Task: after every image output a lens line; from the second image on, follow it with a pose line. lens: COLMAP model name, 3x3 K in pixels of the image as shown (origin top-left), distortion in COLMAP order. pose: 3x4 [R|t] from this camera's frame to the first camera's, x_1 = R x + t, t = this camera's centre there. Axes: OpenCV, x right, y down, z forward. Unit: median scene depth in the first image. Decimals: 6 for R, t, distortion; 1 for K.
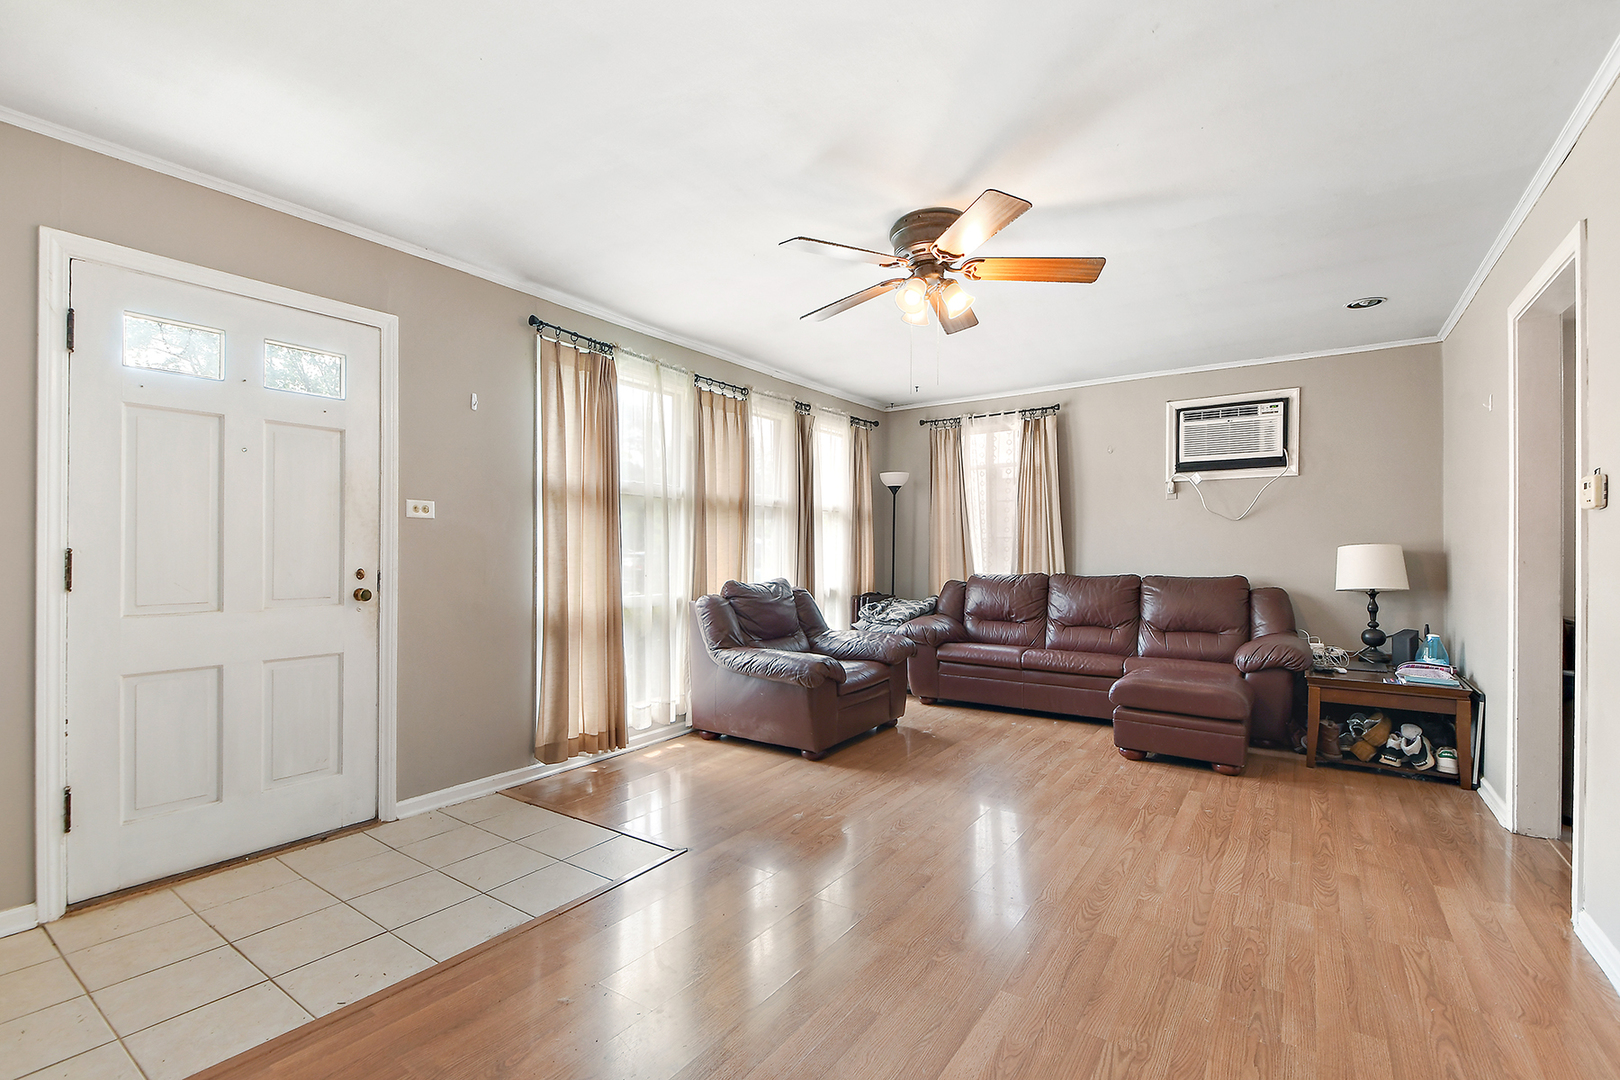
lens RADIAL K [[713.2, 0, 792.2], [0, 713.2, 547.3], [0, 0, 1]] dist [0.003247, -0.008088]
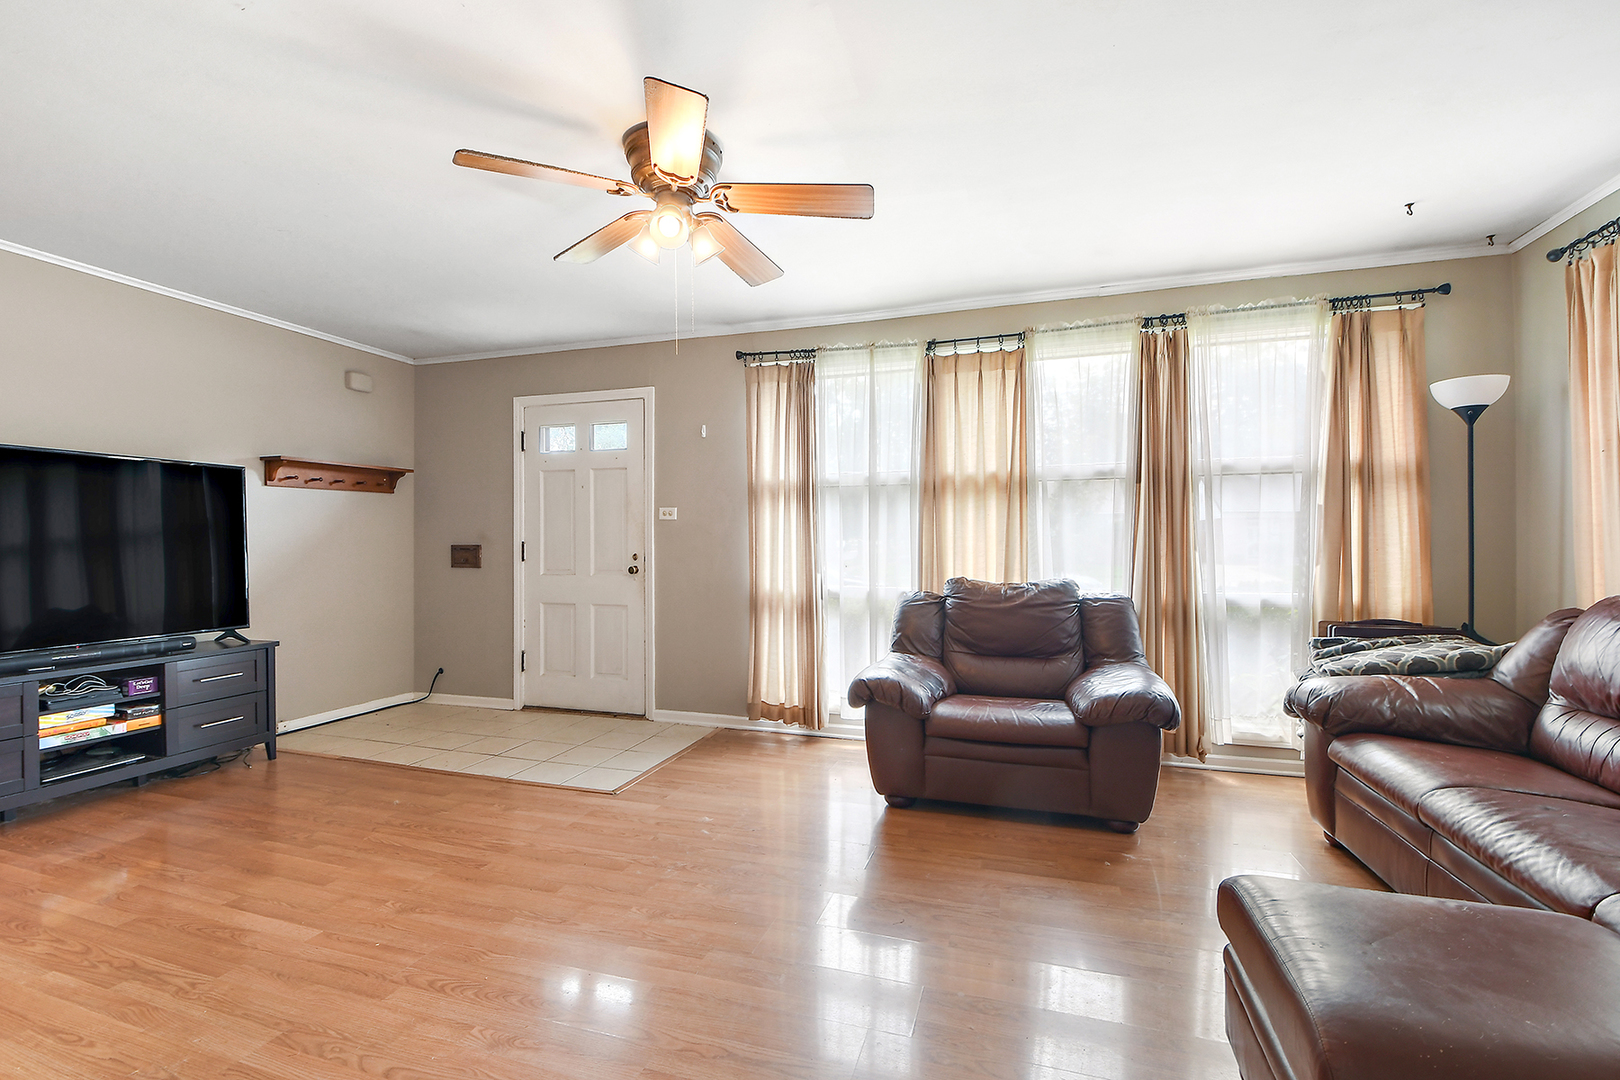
lens RADIAL K [[713.2, 0, 816.2], [0, 713.2, 541.8], [0, 0, 1]] dist [0.003247, -0.008088]
pose [[0.294940, -0.007649, -0.955485, 0.748353], [0.006948, 0.999959, -0.005860, 0.011433], [0.955491, -0.004911, 0.294981, 0.673354]]
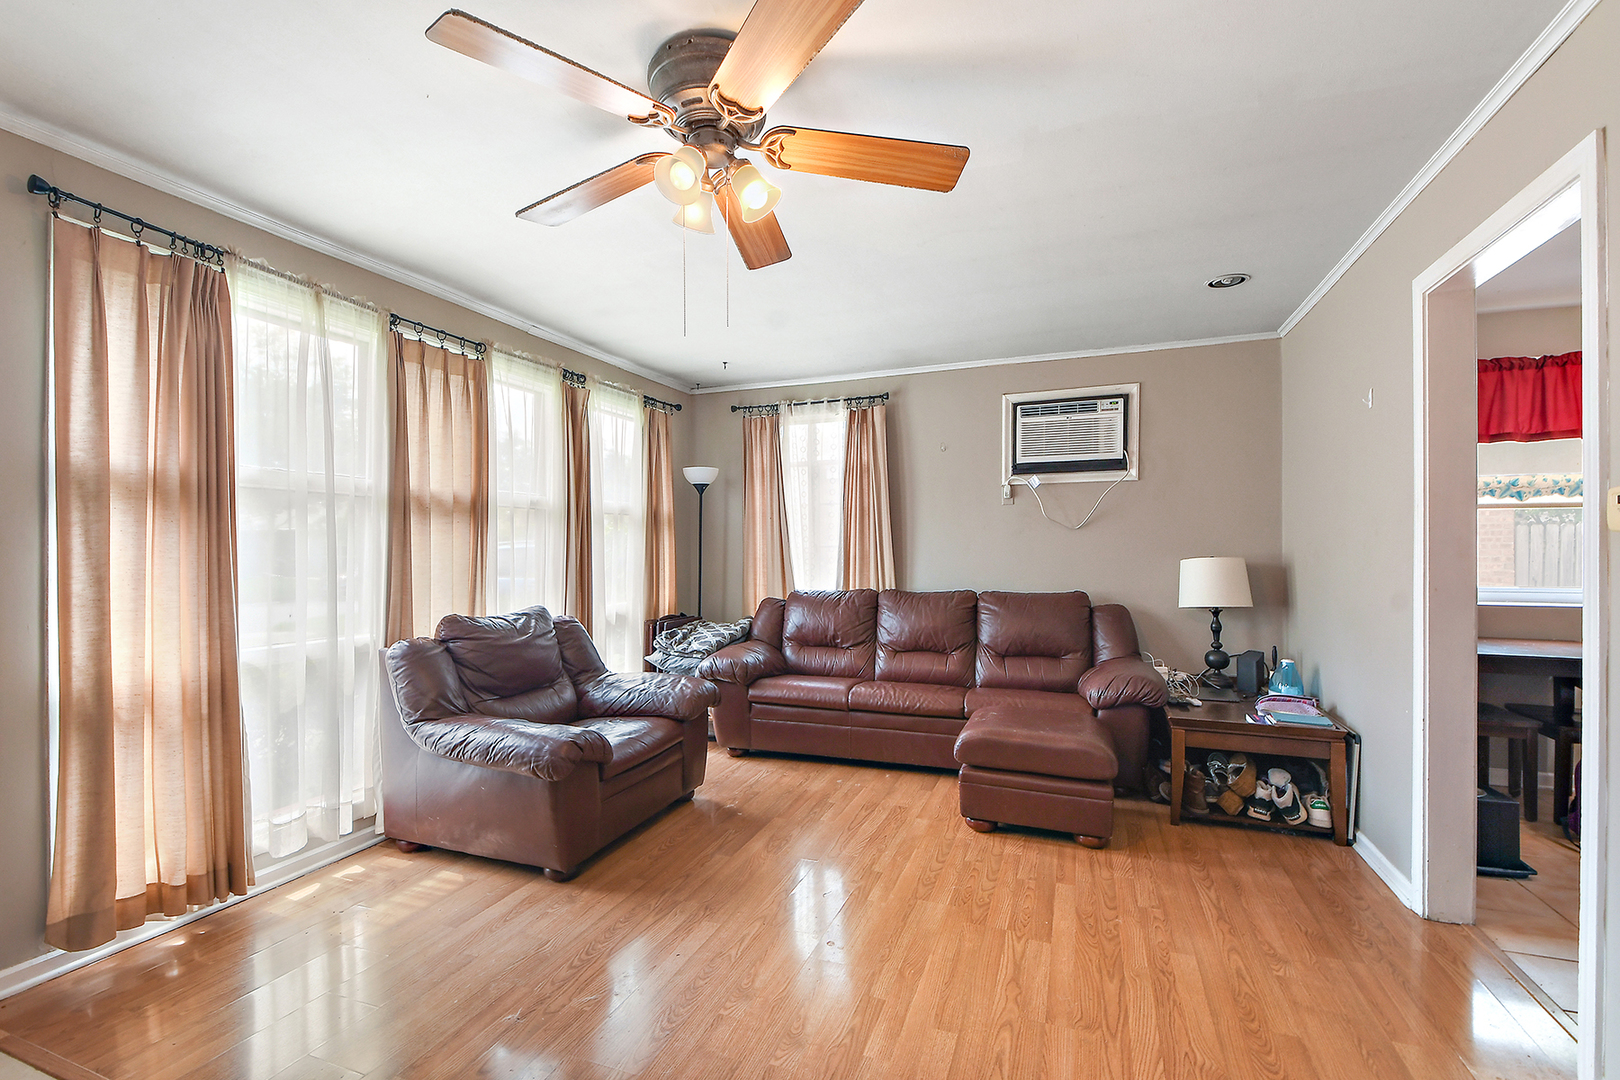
lens RADIAL K [[713.2, 0, 793.9], [0, 713.2, 551.5], [0, 0, 1]] dist [0.003247, -0.008088]
pose [[0.971606, -0.004434, 0.236564, 0.084396], [0.002659, 0.999966, 0.007822, -0.022671], [-0.236590, -0.006971, 0.971585, 0.274685]]
